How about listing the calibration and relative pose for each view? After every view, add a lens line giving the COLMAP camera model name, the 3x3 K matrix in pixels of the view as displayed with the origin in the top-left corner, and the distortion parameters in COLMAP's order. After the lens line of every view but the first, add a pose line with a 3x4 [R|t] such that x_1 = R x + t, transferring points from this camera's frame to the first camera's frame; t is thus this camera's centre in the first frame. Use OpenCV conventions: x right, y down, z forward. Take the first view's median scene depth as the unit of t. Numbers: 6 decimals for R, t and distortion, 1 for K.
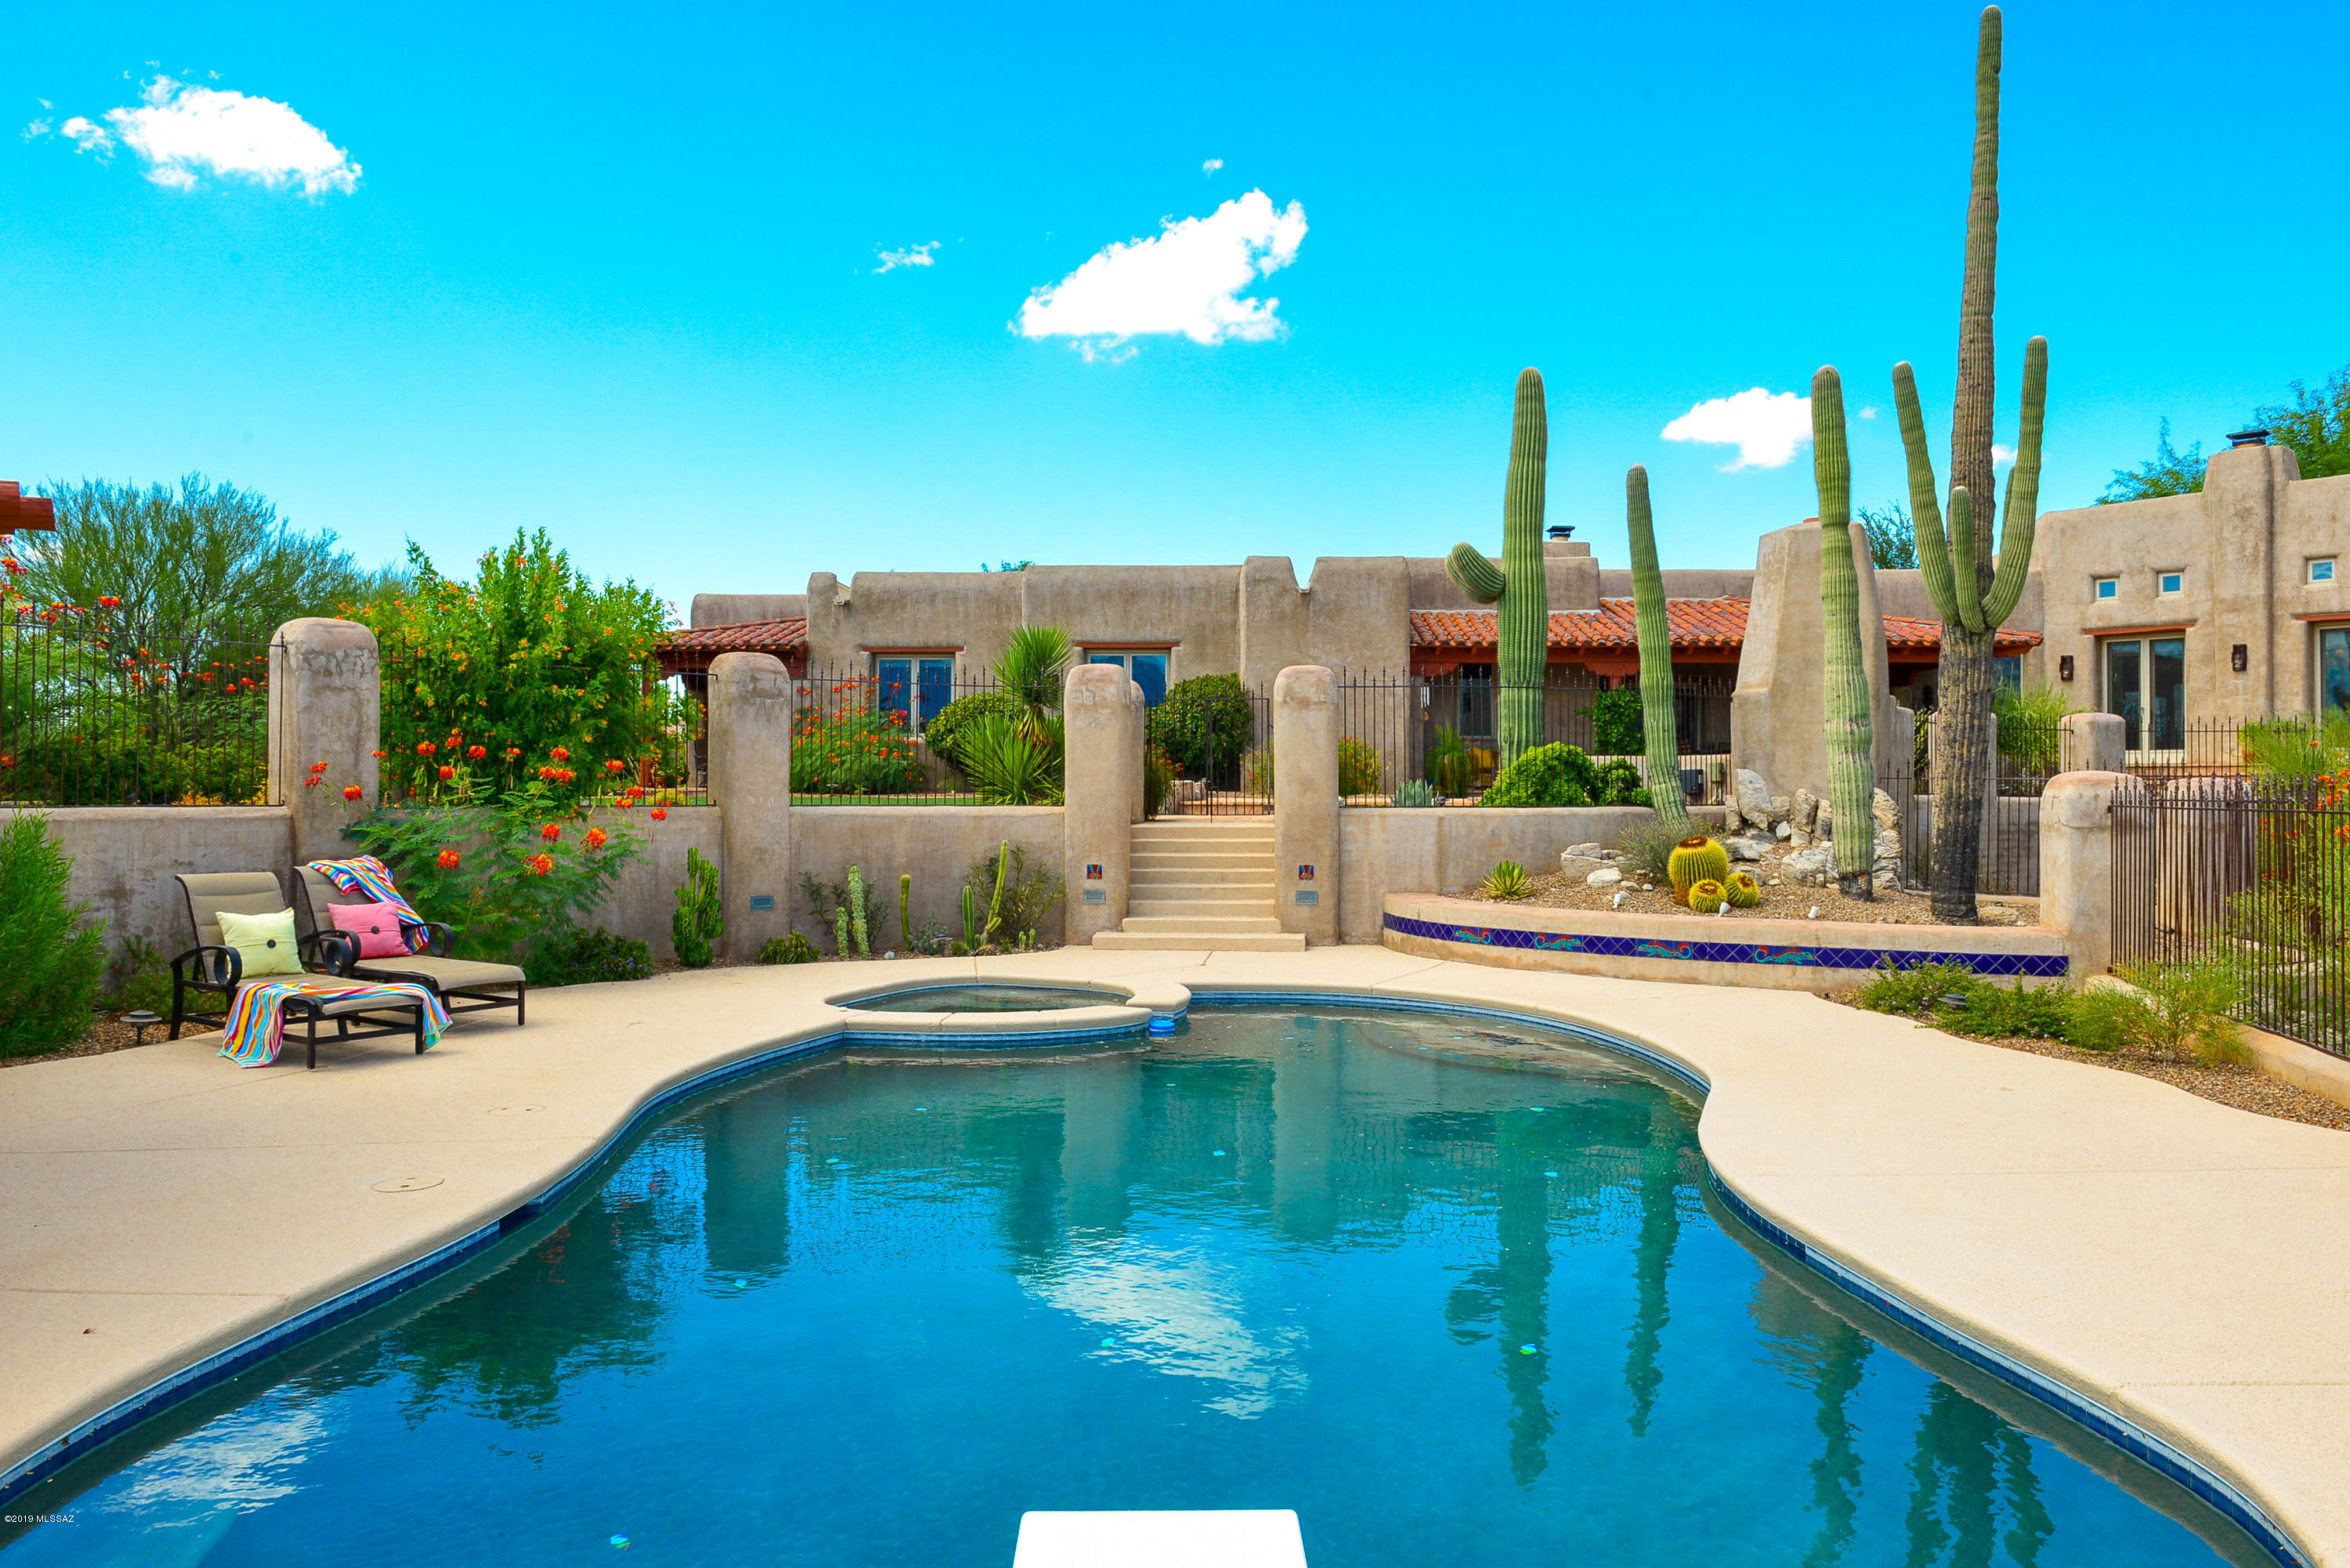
lens RADIAL K [[1614.3, 0, 1193.7], [0, 1614.3, 774.4], [0, 0, 1]] dist [-0.010012, -0.005309]
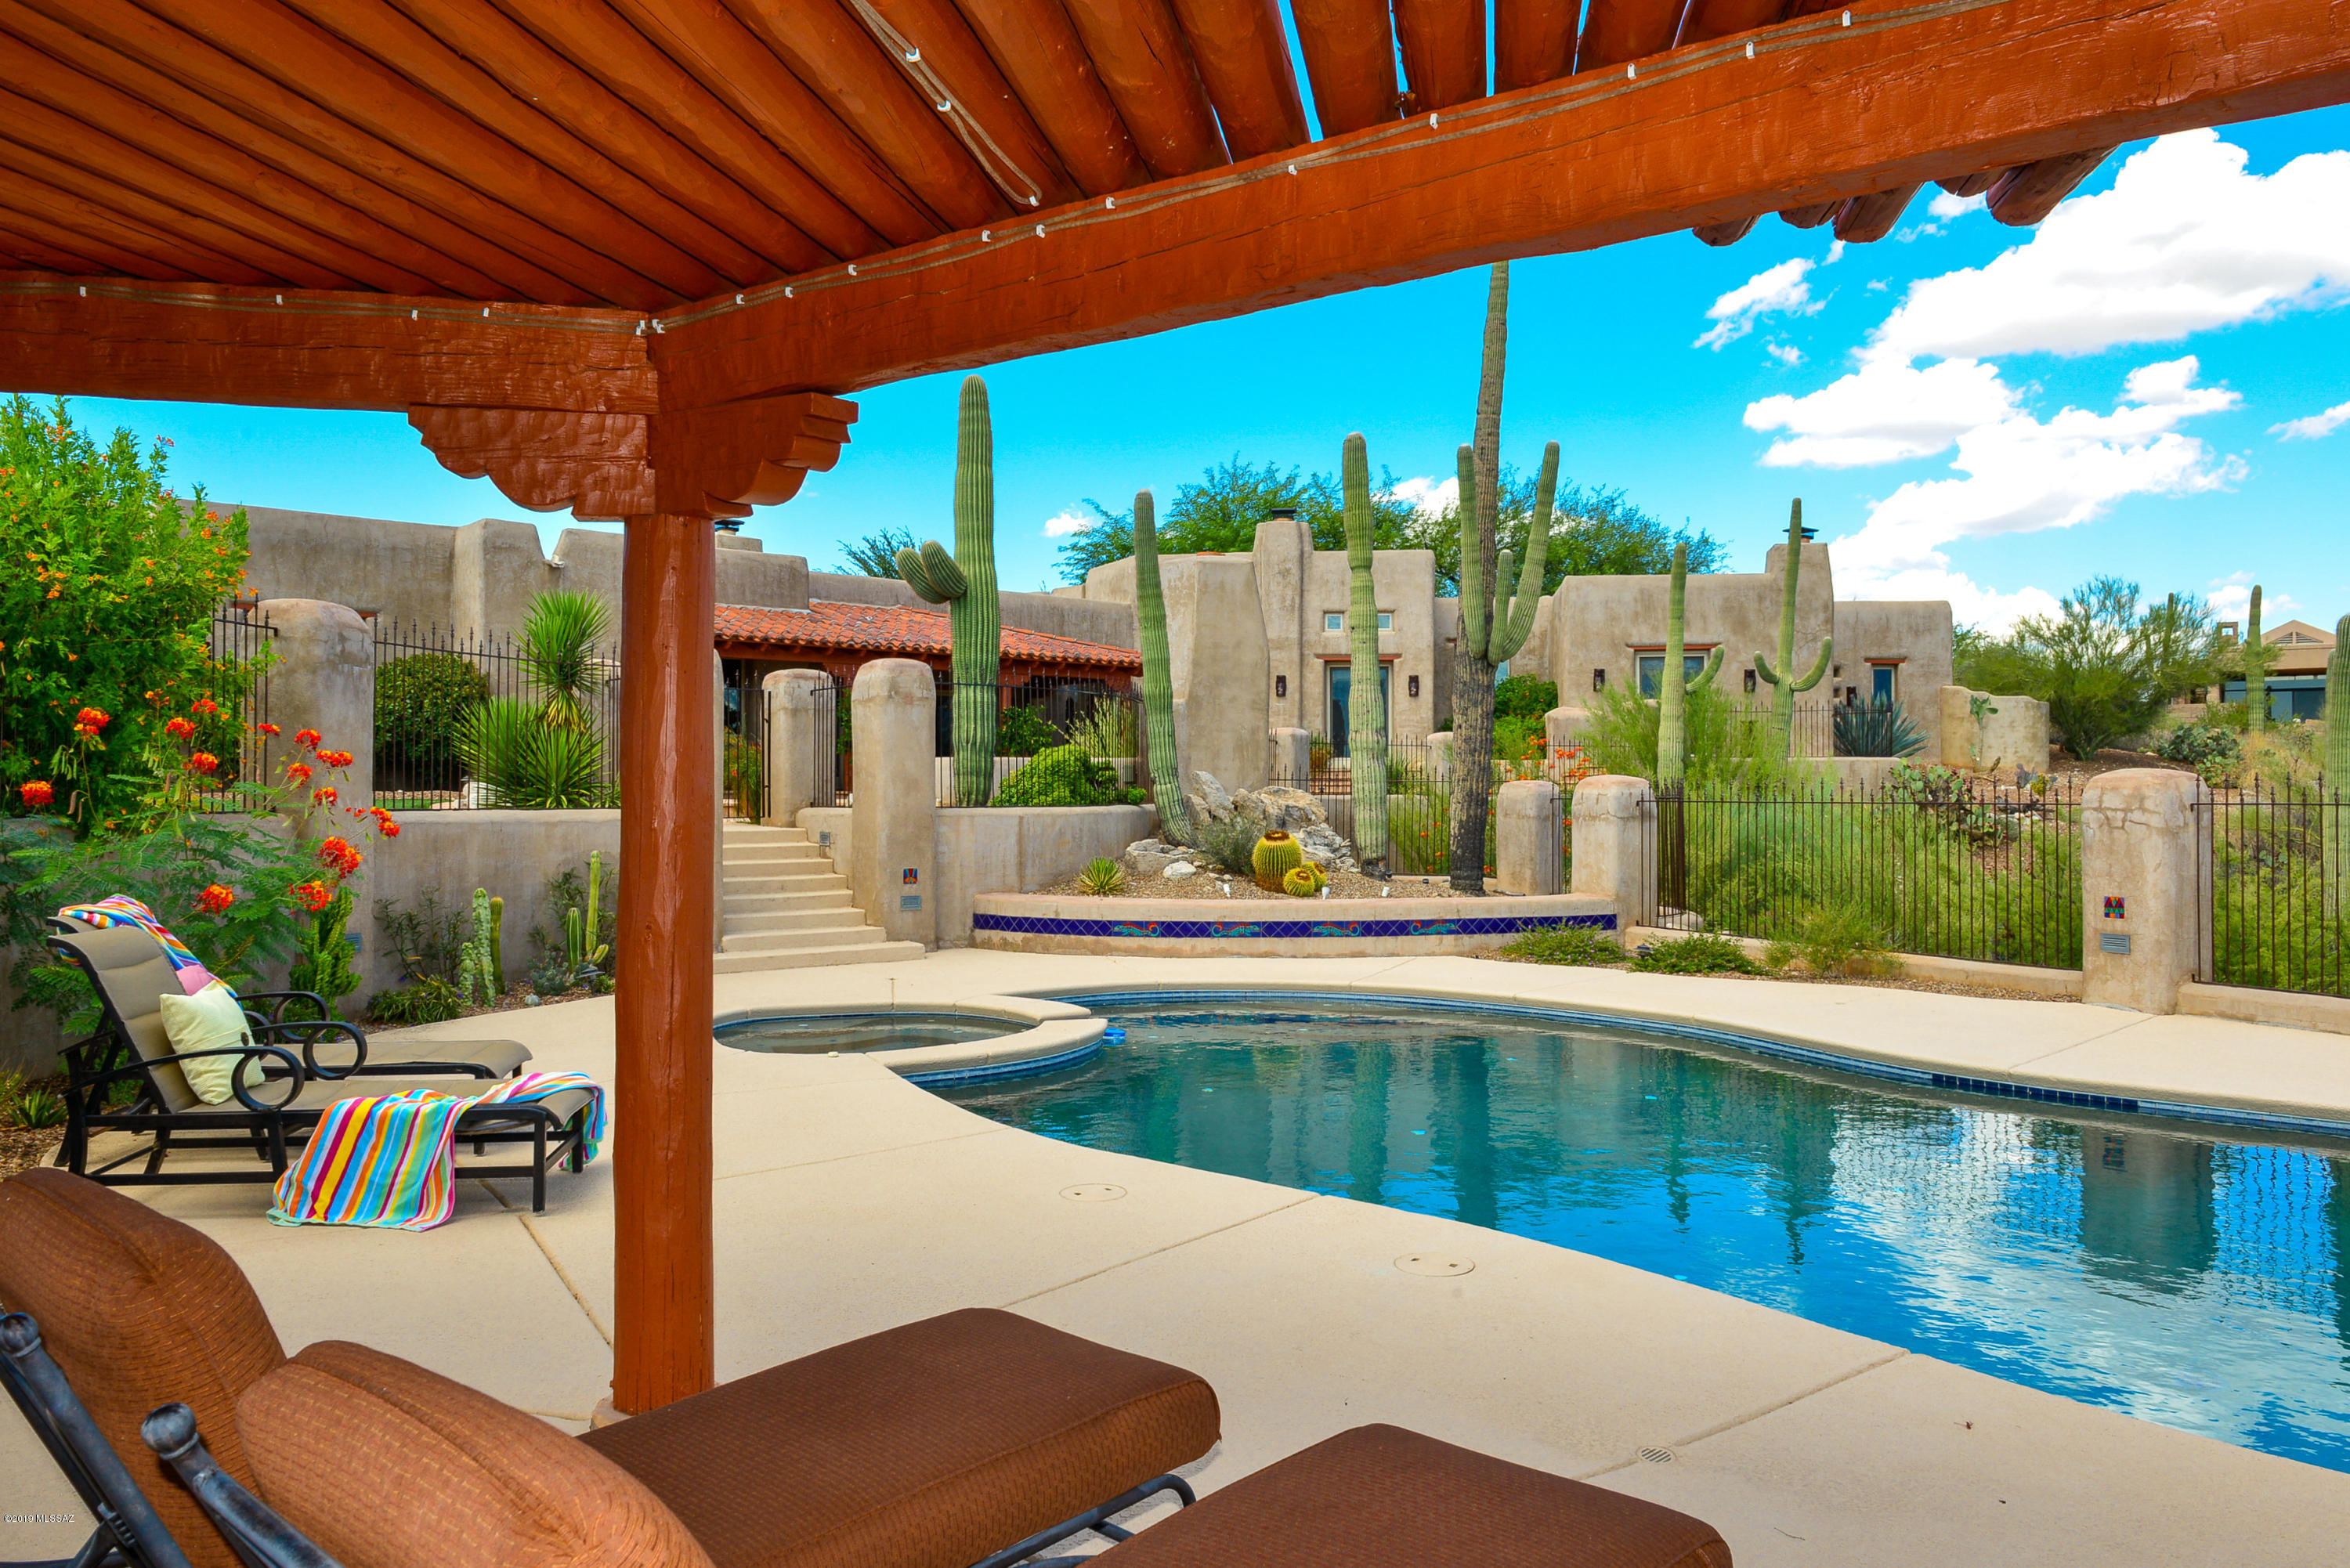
lens RADIAL K [[1614.3, 0, 1193.7], [0, 1614.3, 774.4], [0, 0, 1]] dist [-0.010012, -0.005309]
pose [[0.732970, 0.006314, 0.680232, -0.452839], [-0.005998, 0.999978, -0.002819, 0.002292], [-0.680235, -0.002014, 0.732991, 0.187626]]
